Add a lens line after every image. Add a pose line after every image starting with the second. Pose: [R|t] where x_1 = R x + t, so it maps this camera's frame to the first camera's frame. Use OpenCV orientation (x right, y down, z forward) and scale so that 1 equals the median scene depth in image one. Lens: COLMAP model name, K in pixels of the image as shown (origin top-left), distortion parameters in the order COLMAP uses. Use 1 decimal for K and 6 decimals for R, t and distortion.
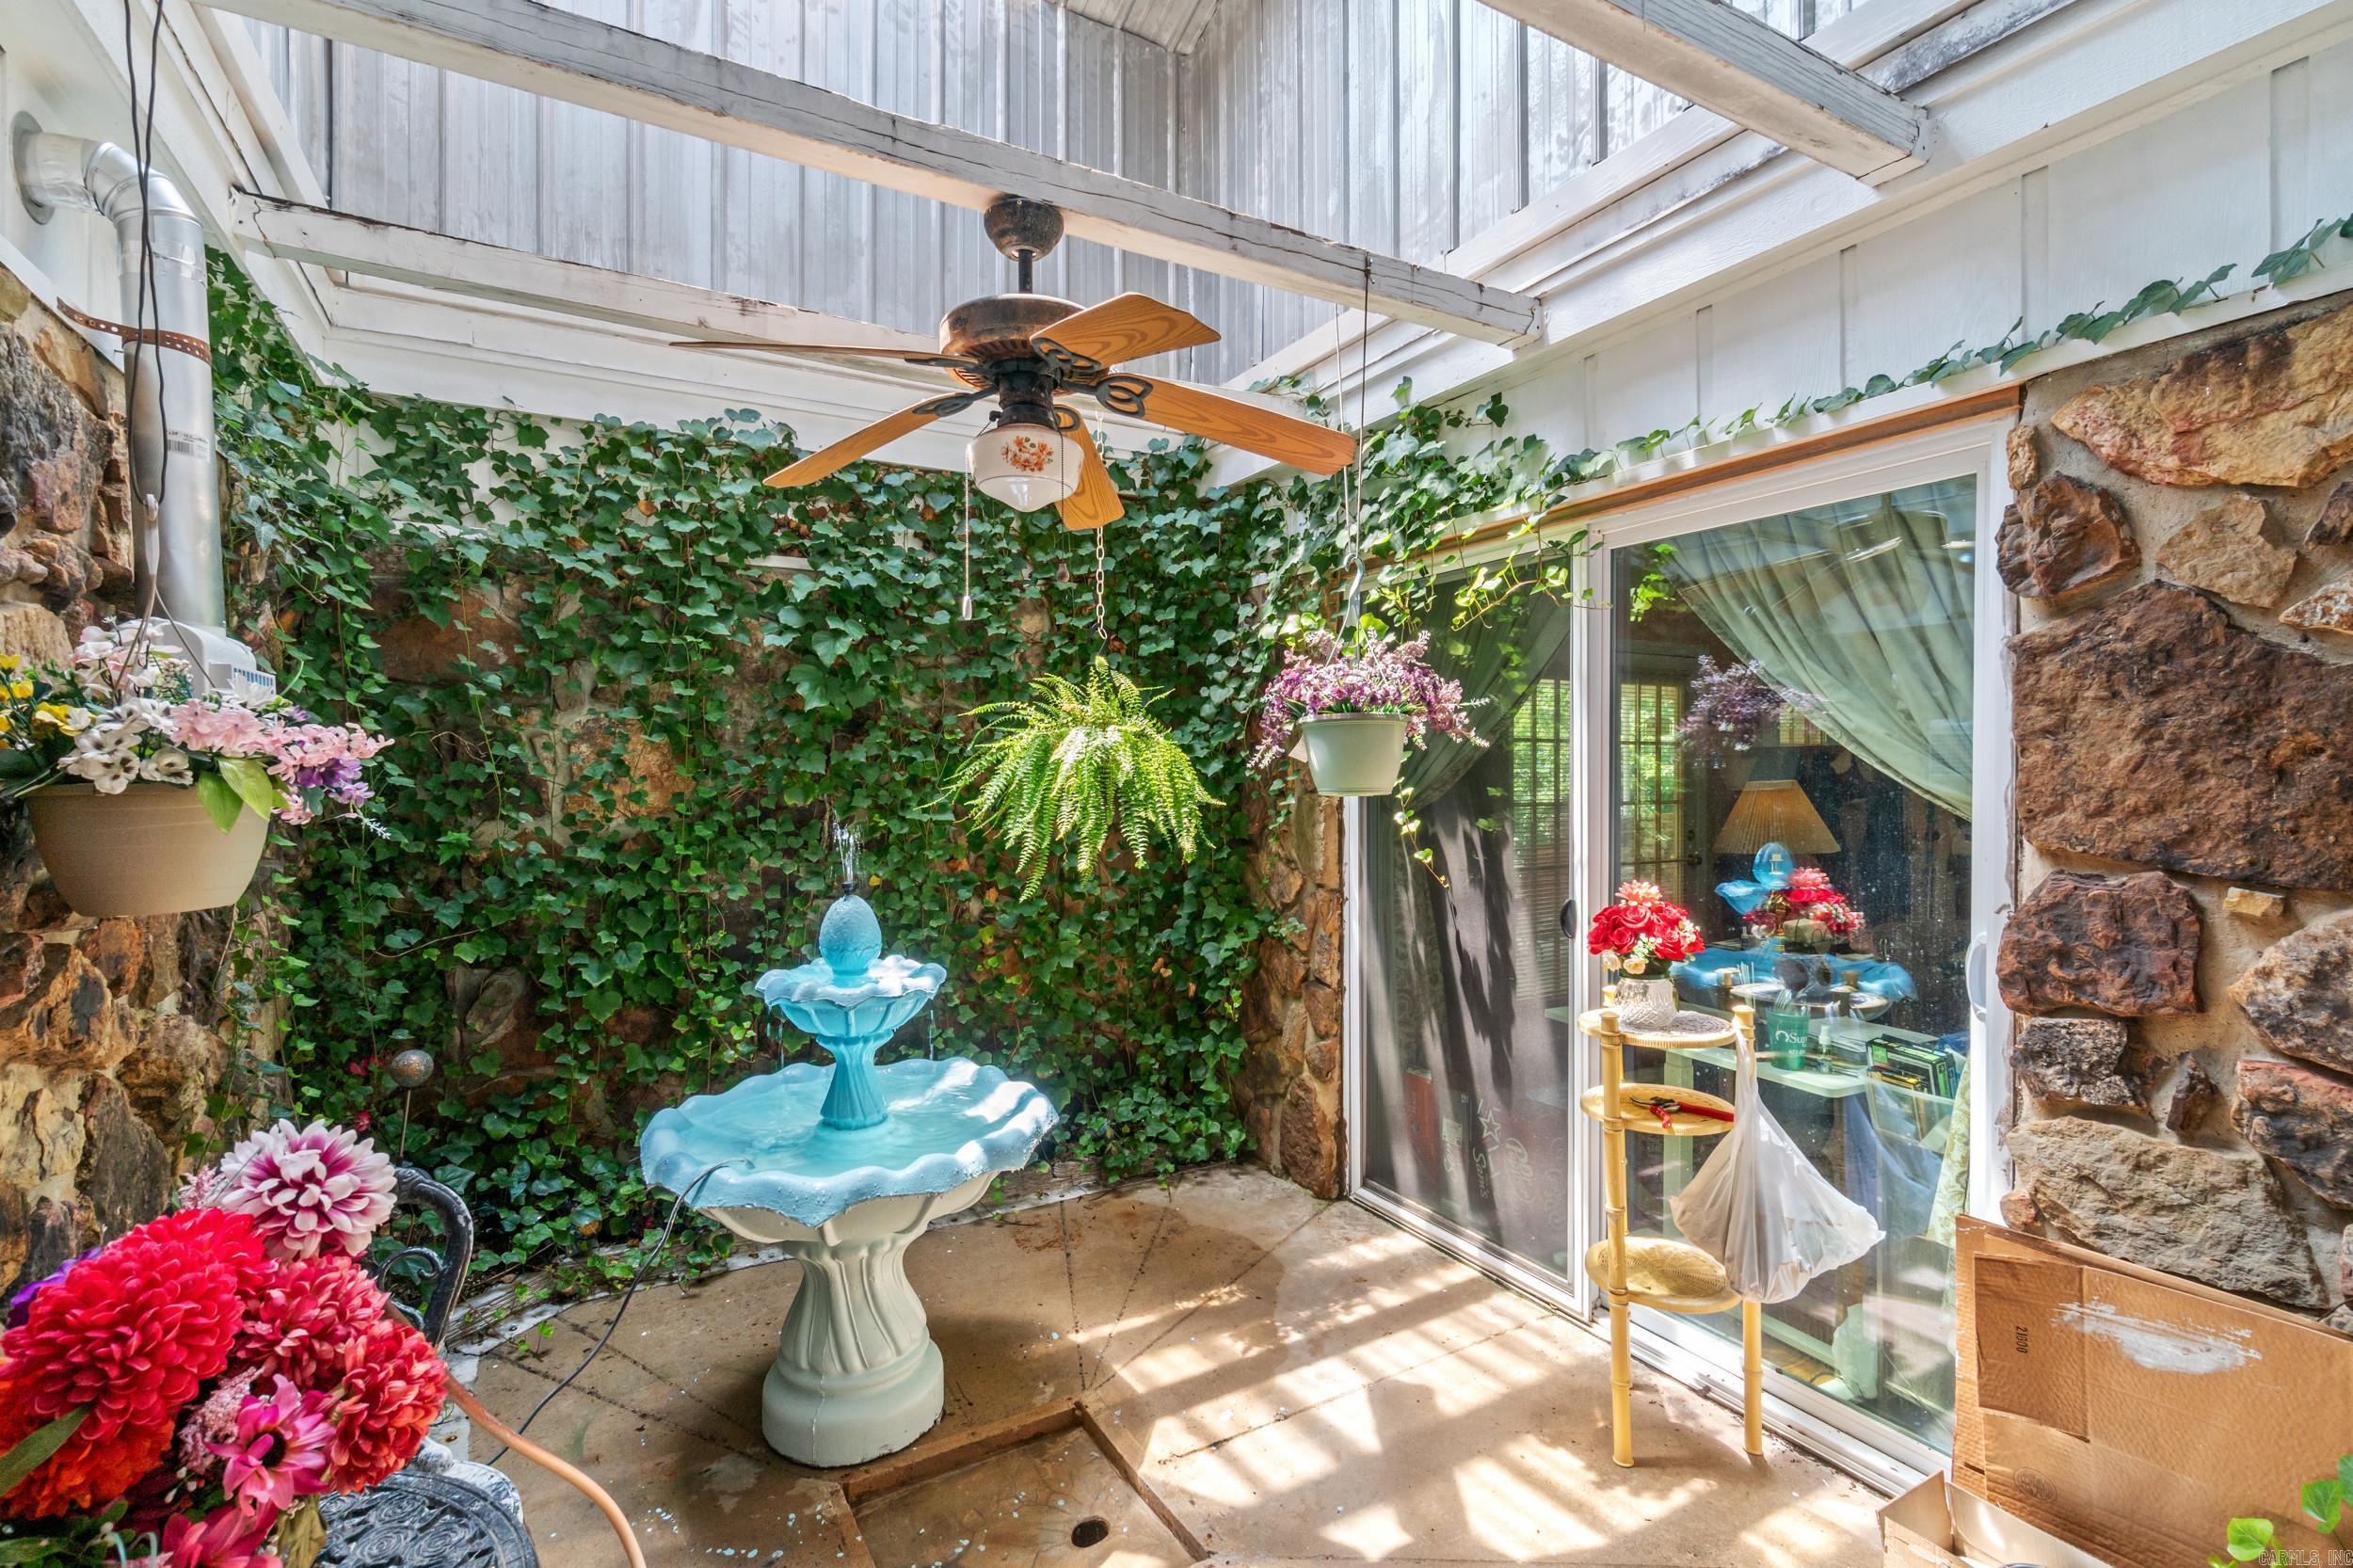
lens RADIAL K [[1047.5, 0, 1174.2], [0, 1047.5, 771.8], [0, 0, 1]] dist [0.002849, 0.000425]
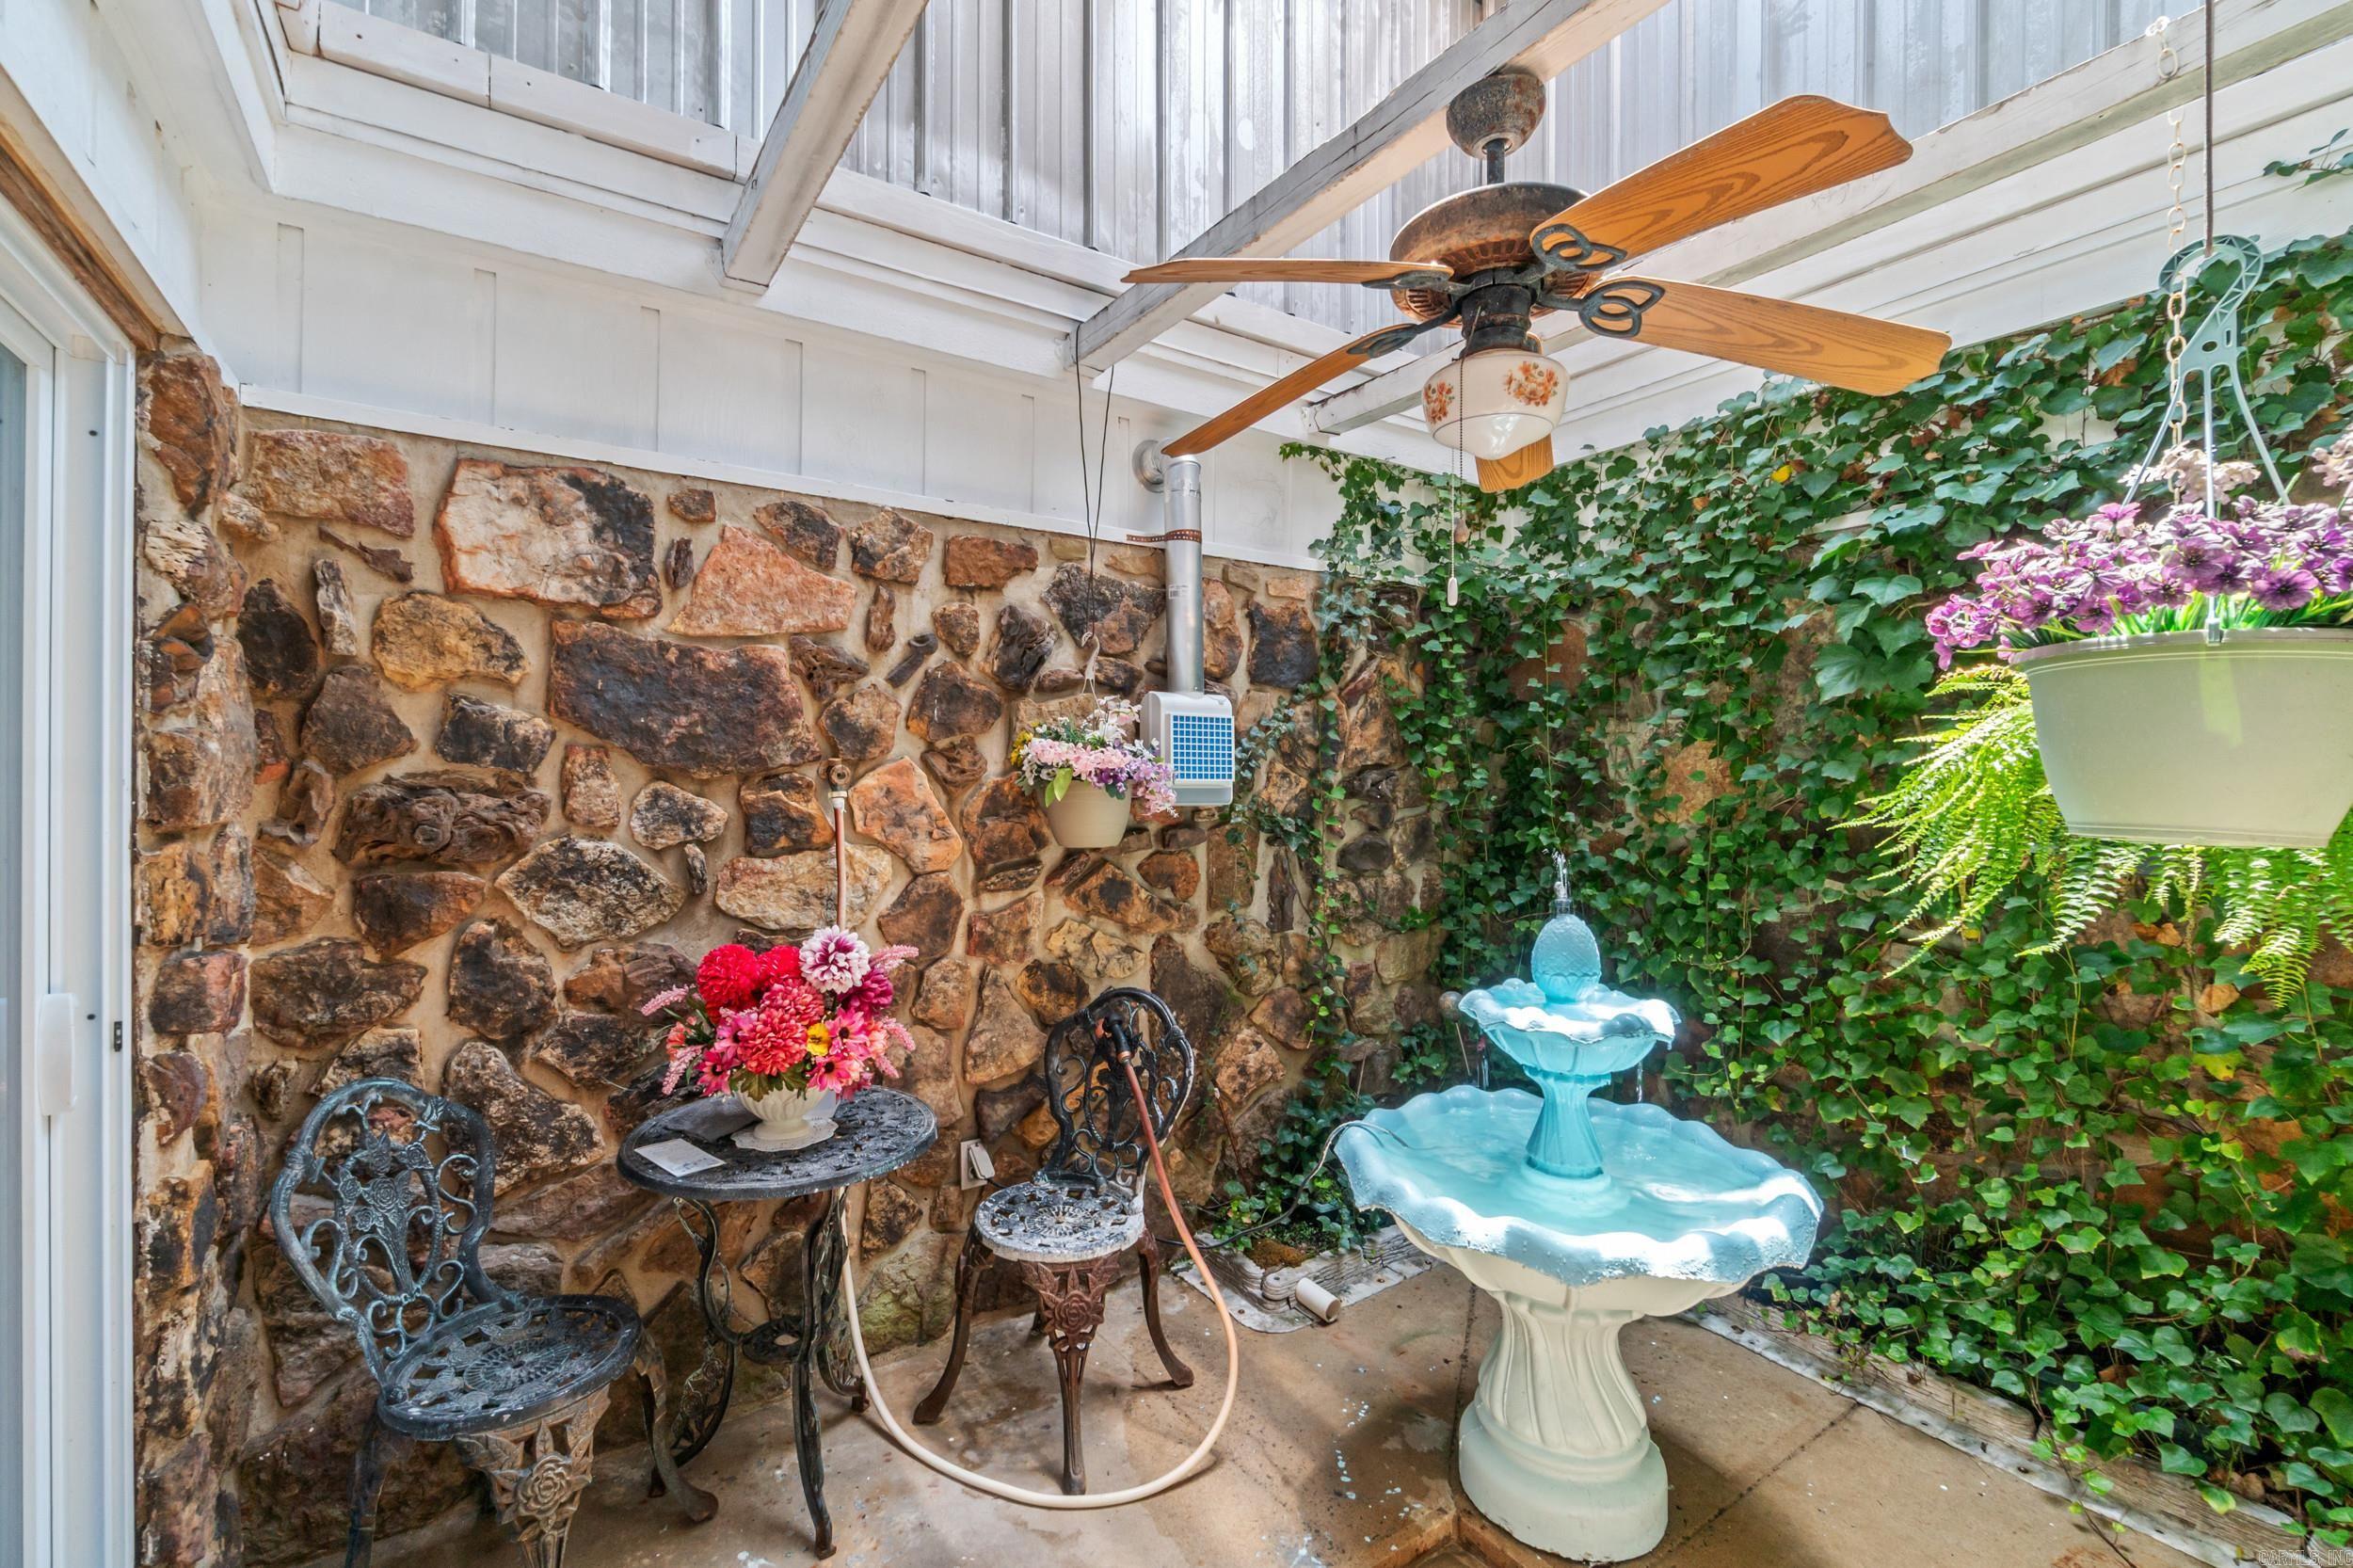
lens RADIAL K [[1047.5, 0, 1181.3], [0, 1047.5, 778.8], [0, 0, 1]] dist [0.002849, 0.000425]
pose [[0.058745, 0.007829, -0.998242, 0.476308], [0.003109, 0.999963, 0.008025, -0.009453], [0.998268, -0.003574, 0.058718, 0.515788]]
